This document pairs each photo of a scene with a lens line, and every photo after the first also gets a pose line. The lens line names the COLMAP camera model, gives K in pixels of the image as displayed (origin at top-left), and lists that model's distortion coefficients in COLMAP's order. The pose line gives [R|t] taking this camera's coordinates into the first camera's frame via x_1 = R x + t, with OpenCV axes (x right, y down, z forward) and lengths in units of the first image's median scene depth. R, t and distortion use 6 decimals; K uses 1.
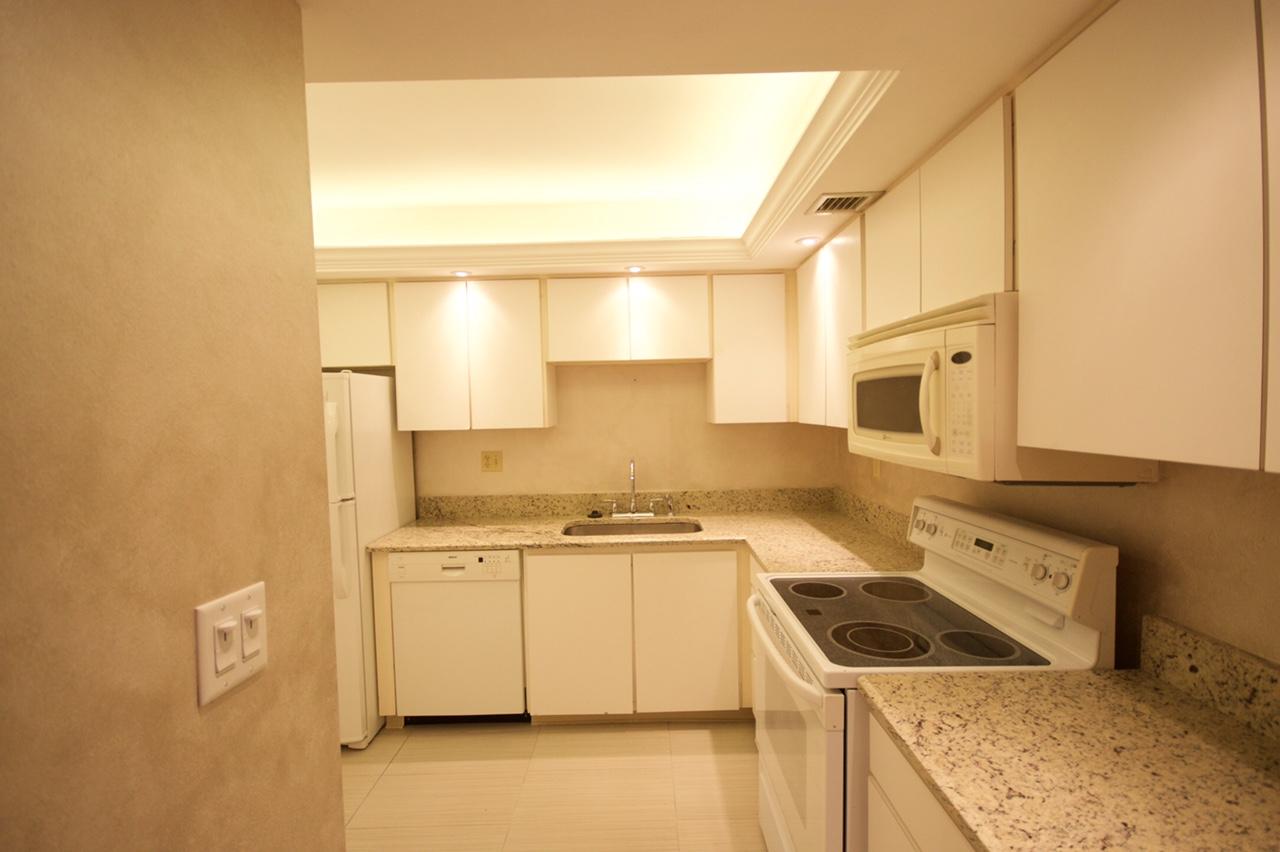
lens RADIAL K [[573.7, 0, 643.7], [0, 573.7, 428.4], [0, 0, 1]] dist [0.001491, -0.013547]
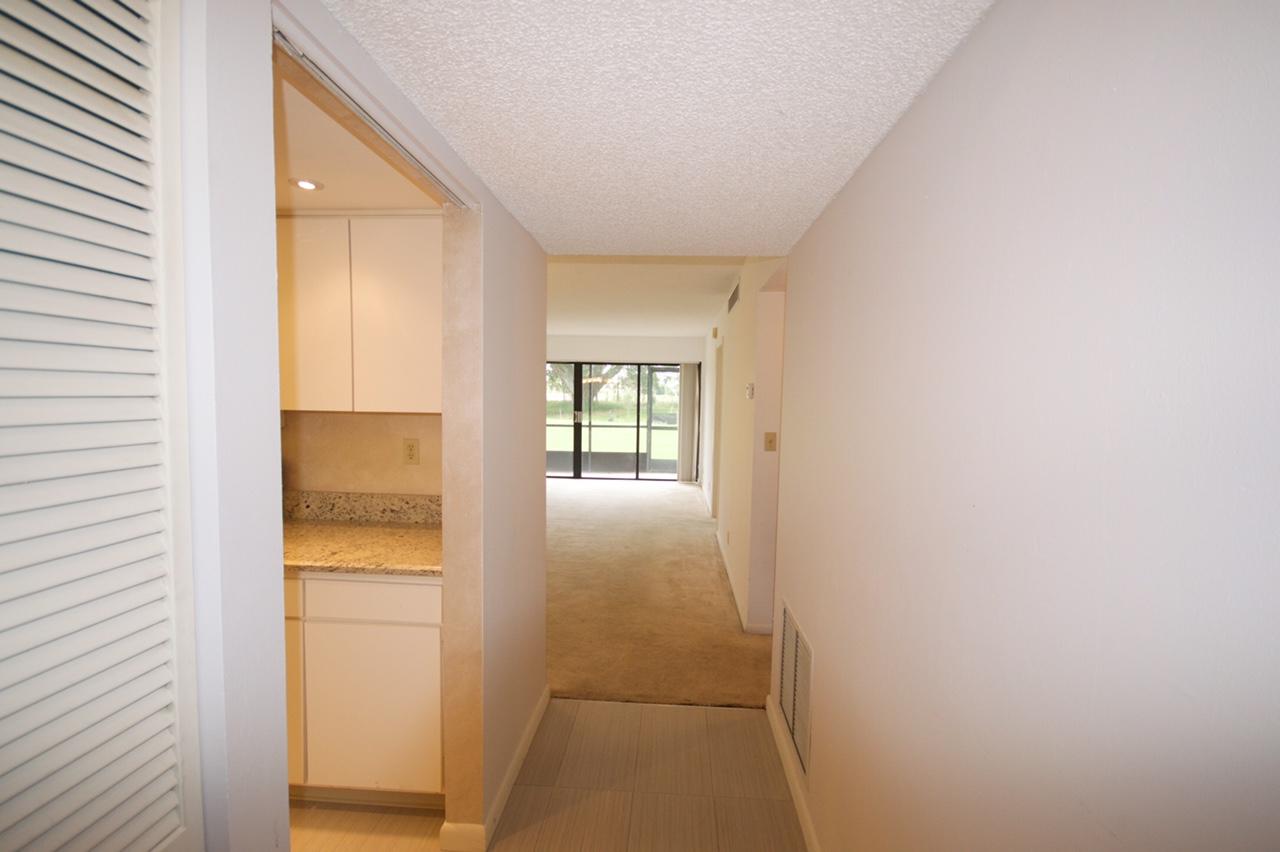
lens RADIAL K [[573.7, 0, 643.7], [0, 573.7, 428.4], [0, 0, 1]] dist [0.001491, -0.013547]
pose [[0.061159, -0.036678, 0.997454, -0.533842], [0.022001, 0.999131, 0.035391, 0.025202], [-0.997886, 0.019780, 0.061912, -0.216449]]
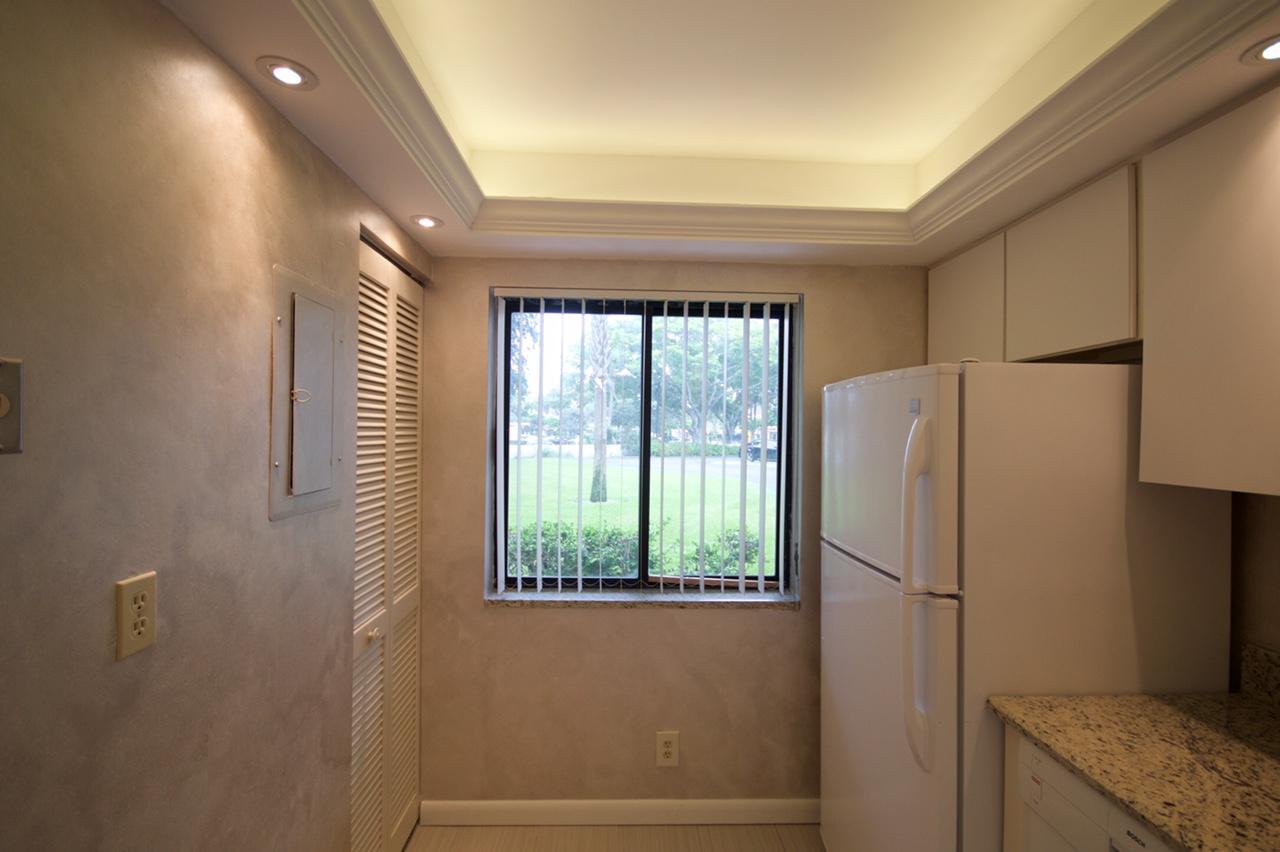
lens RADIAL K [[573.7, 0, 643.7], [0, 573.7, 428.4], [0, 0, 1]] dist [0.001491, -0.013547]
pose [[0.025606, 0.022023, -0.999429, 0.013715], [-0.057940, 0.998109, 0.020509, -0.027221], [0.997992, 0.057382, 0.026834, 0.659032]]
